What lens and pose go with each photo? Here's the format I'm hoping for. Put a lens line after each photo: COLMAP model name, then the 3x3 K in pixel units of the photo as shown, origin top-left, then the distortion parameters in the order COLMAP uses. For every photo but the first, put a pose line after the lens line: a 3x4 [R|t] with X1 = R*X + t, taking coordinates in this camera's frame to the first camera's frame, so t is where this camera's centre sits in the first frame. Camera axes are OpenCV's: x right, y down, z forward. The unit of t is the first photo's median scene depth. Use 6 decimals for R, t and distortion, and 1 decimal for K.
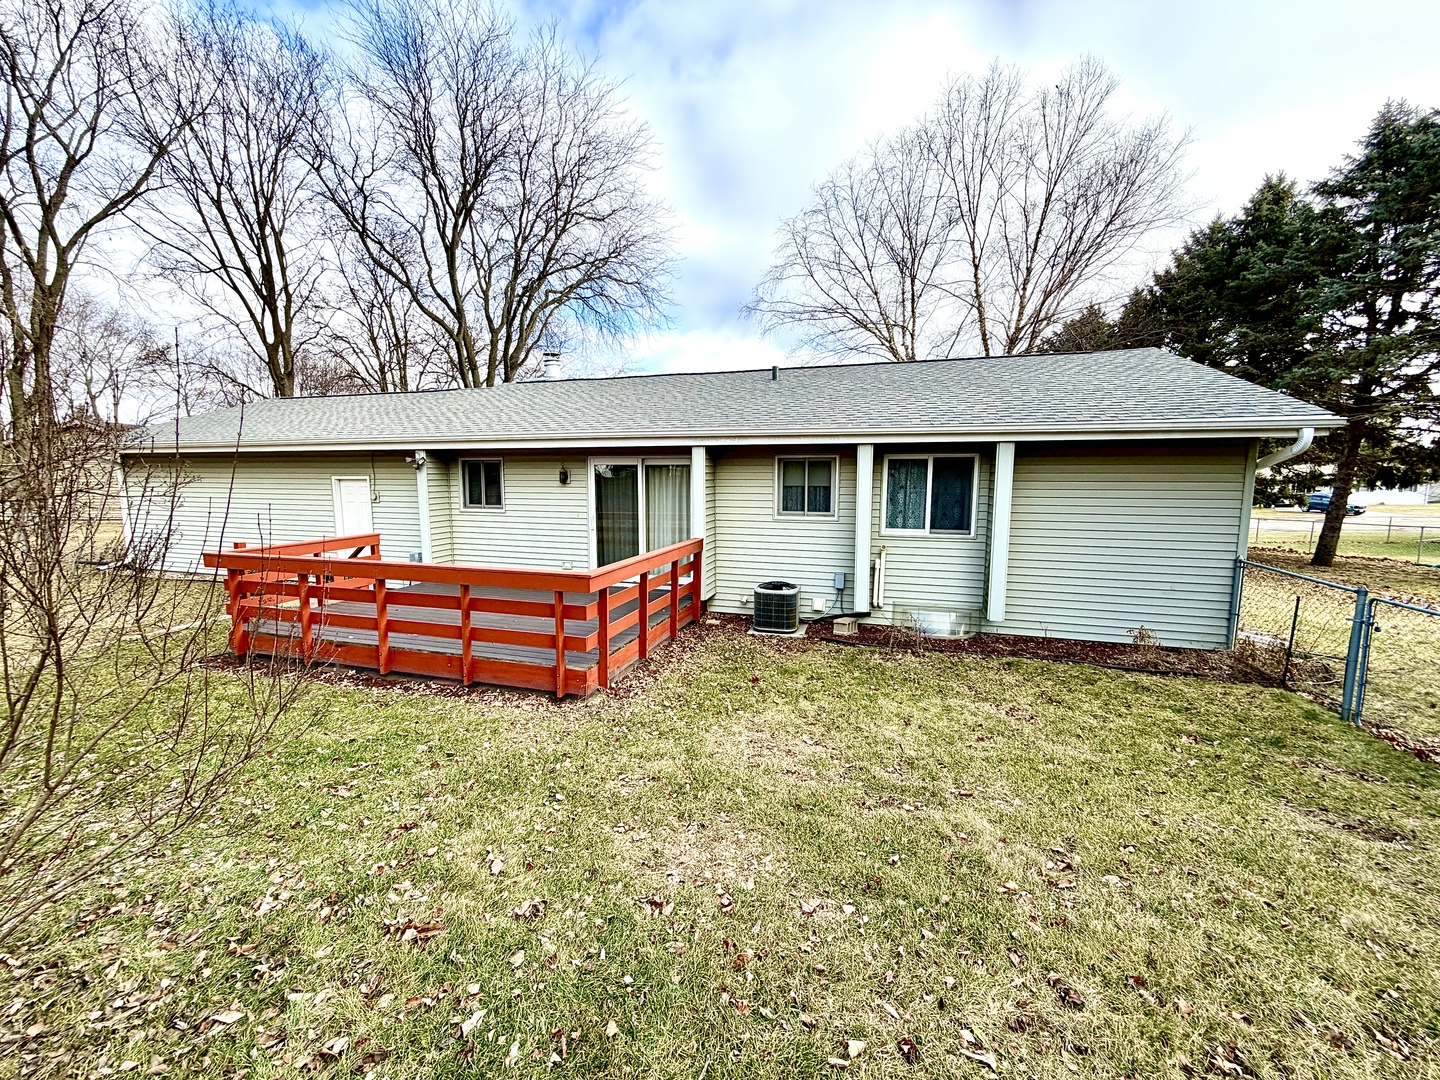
lens RADIAL K [[573.4, 0, 716.9], [0, 573.4, 539.8], [0, 0, 1]] dist [-0.003230, -0.000232]
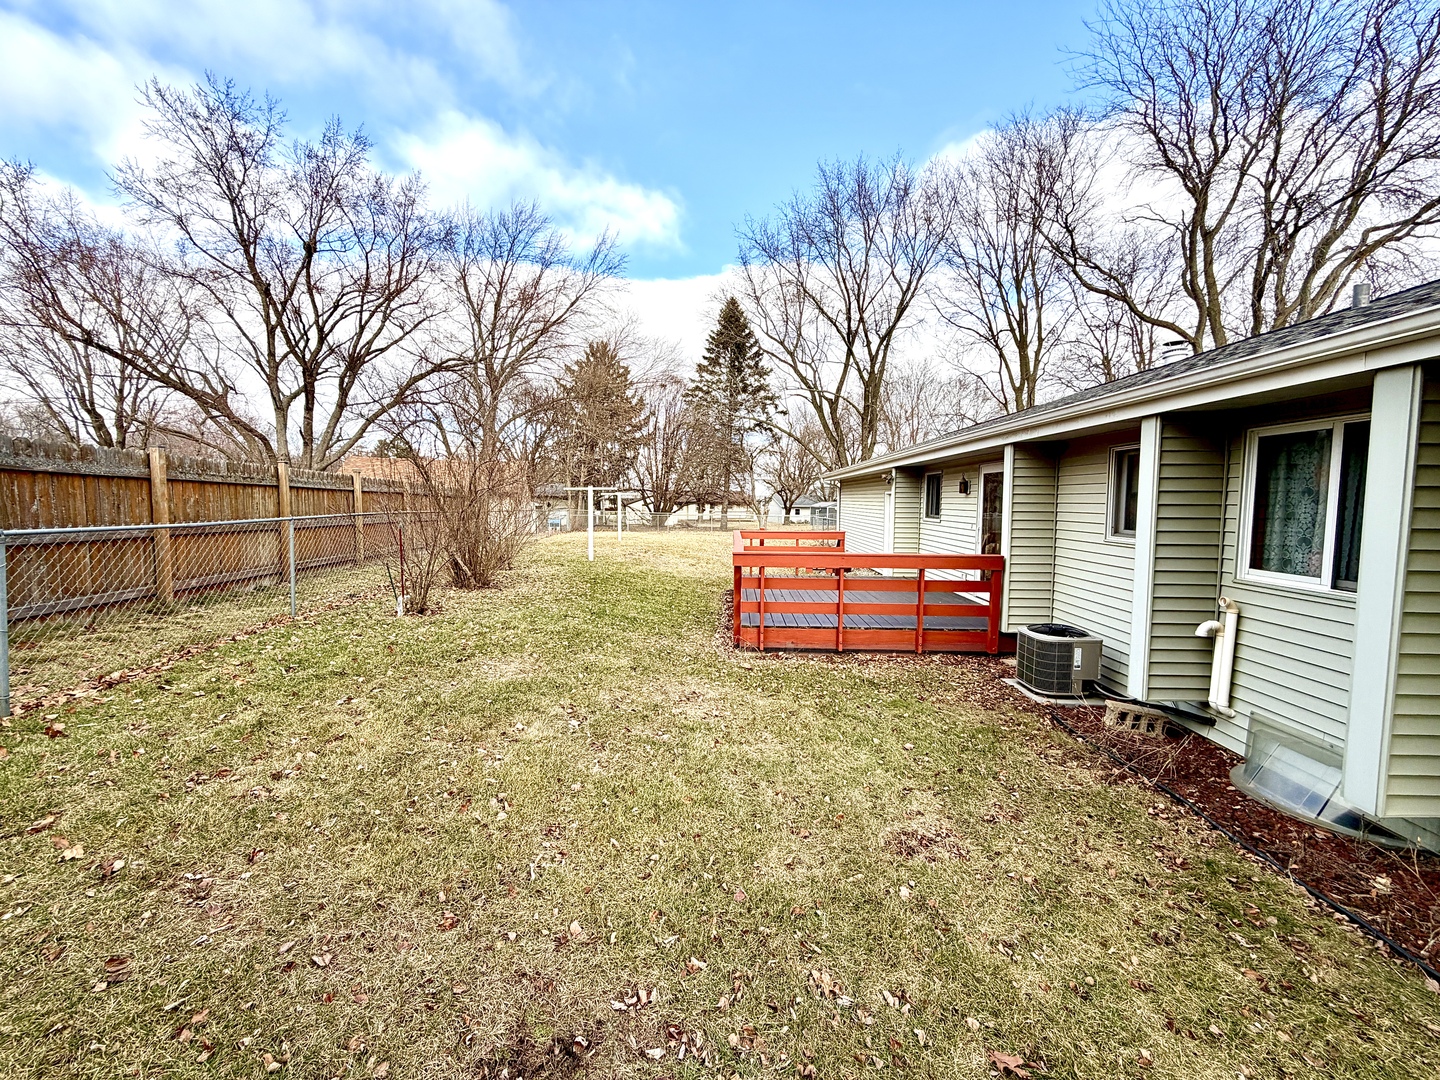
lens RADIAL K [[573.4, 0, 710.8], [0, 573.4, 538.7], [0, 0, 1]] dist [-0.003230, -0.000232]
pose [[0.248798, 0.066682, -0.966257, 0.699687], [-0.117850, 0.992299, 0.038135, -0.009178], [0.961359, 0.104386, 0.254740, 0.402066]]
